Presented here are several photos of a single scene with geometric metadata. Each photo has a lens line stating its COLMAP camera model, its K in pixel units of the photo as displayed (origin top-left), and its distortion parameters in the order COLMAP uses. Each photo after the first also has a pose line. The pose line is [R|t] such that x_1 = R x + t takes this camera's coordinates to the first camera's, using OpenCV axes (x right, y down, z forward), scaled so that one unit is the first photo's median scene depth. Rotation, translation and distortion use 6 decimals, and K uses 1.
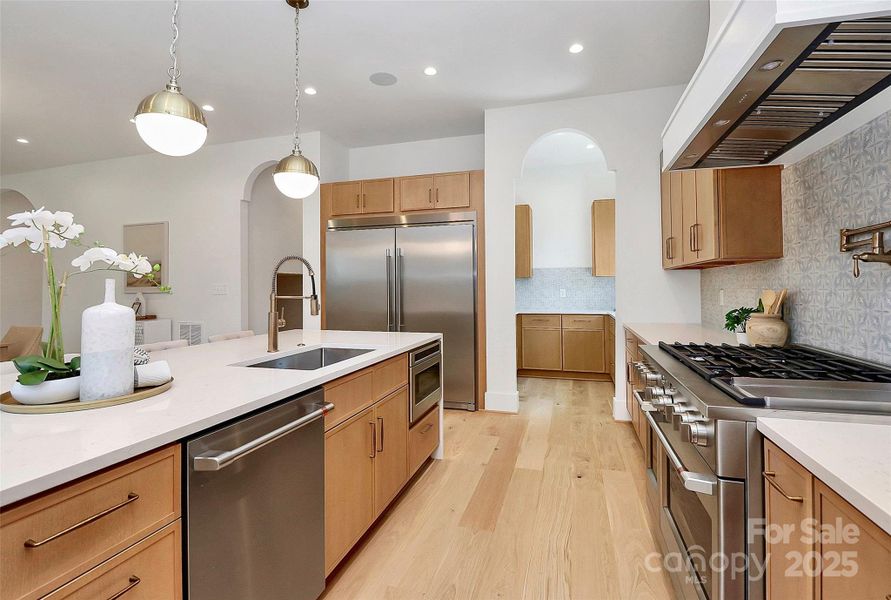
lens RADIAL K [[429.7, 0, 444.0], [0, 429.7, 283.6], [0, 0, 1]] dist [0.016055, -0.022026]
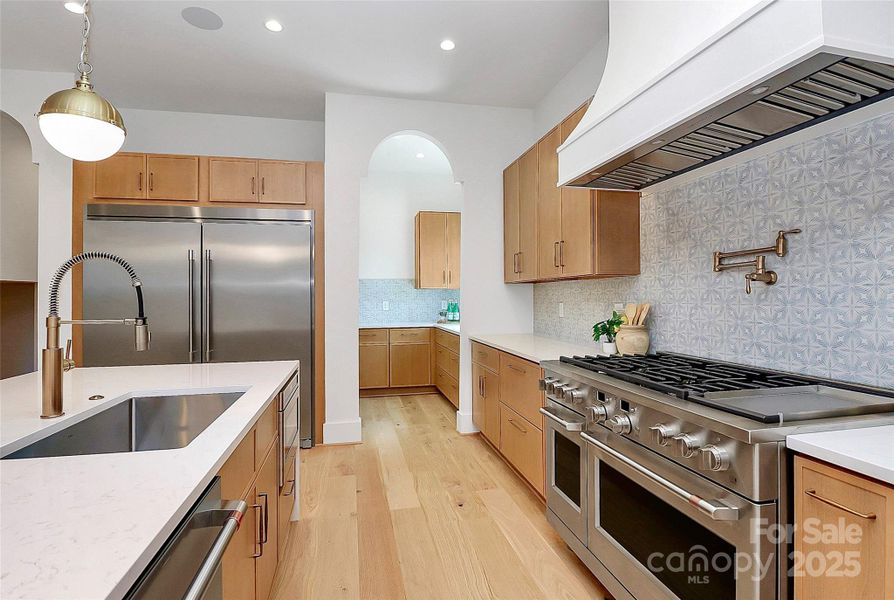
lens RADIAL K [[439.6, 0, 443.3], [0, 439.6, 294.2], [0, 0, 1]] dist [0.002709, -0.012483]
pose [[0.877530, 0.002247, 0.479516, -0.152585], [-0.002379, 0.999997, -0.000332, -0.005411], [-0.479515, -0.000849, 0.877533, 0.162352]]
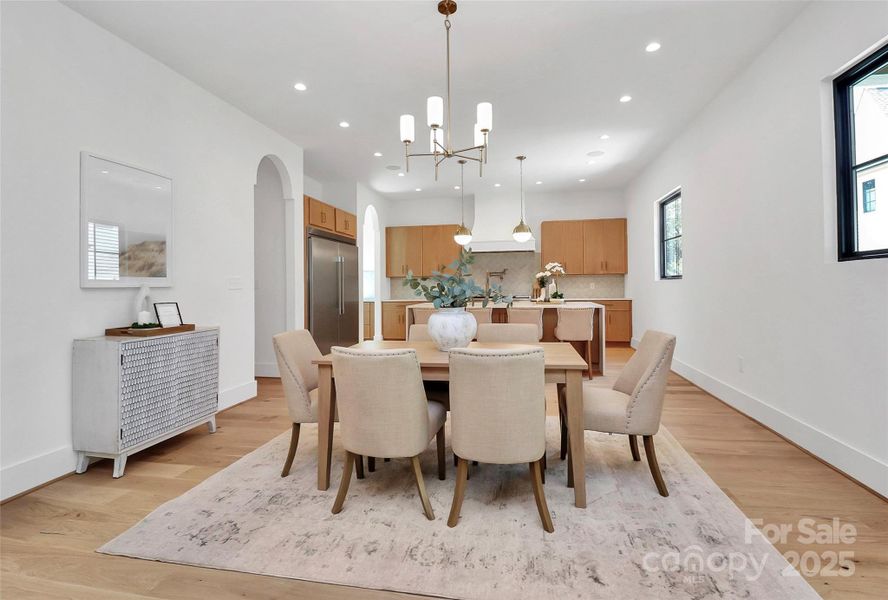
lens RADIAL K [[450.3, 0, 419.6], [0, 450.3, 279.6], [0, 0, 1]] dist [-0.002694, 0.000365]
pose [[-0.066363, 0.022157, 0.997550, -2.374544], [-0.000325, 0.999753, -0.022227, 0.047454], [-0.997796, -0.001799, -0.066339, 1.167260]]
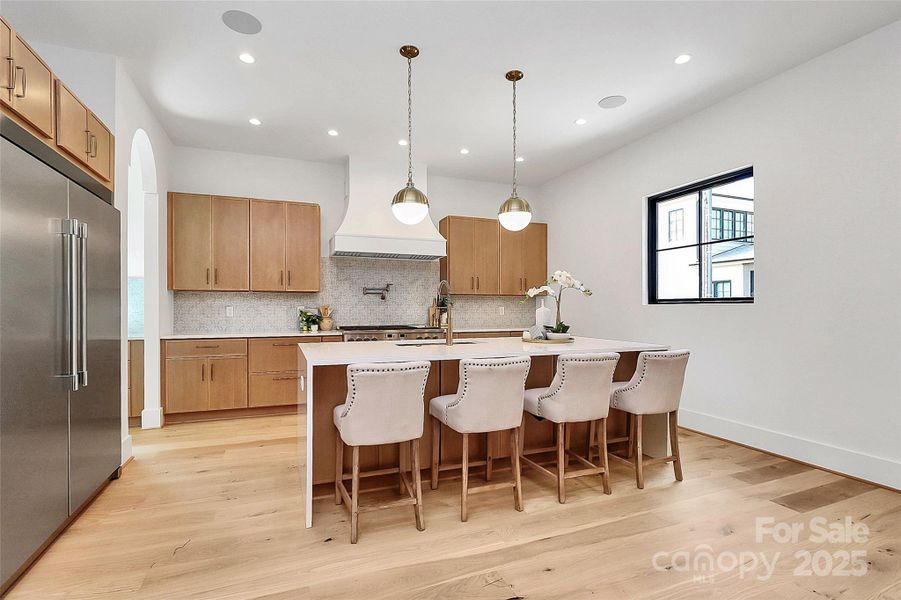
lens RADIAL K [[442.3, 0, 448.7], [0, 442.3, 310.7], [0, 0, 1]] dist [-0.022094, -0.000384]
pose [[-0.625545, 0.002033, 0.780185, -1.107428], [-0.005552, 0.999960, -0.007057, 0.037486], [-0.780168, -0.008746, -0.625509, 1.373696]]
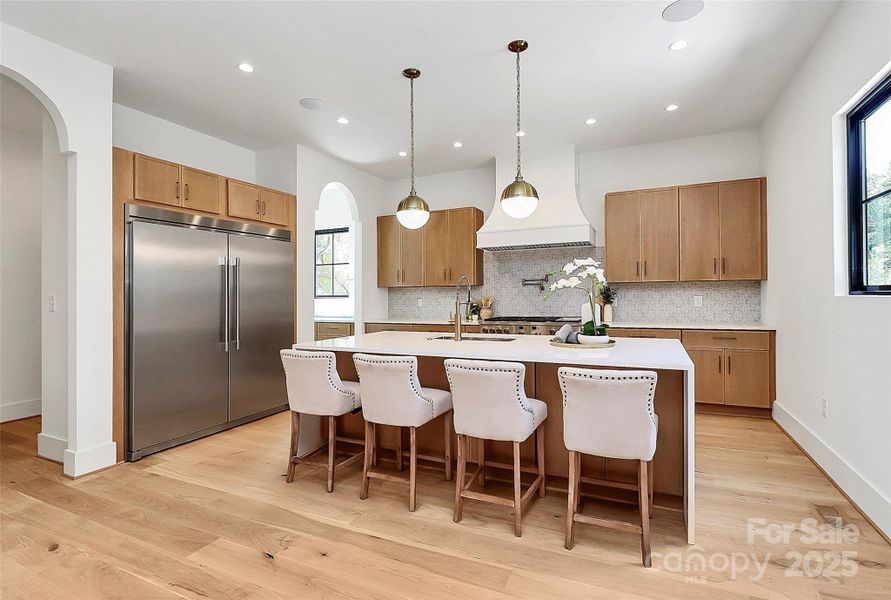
lens RADIAL K [[438.1, 0, 441.8], [0, 438.1, 294.2], [0, 0, 1]] dist [0.002709, -0.012483]
pose [[0.146683, 0.004604, 0.989173, -1.347977], [0.000643, 0.999989, -0.004750, 0.004634], [-0.989183, 0.001333, 0.146678, 0.593521]]
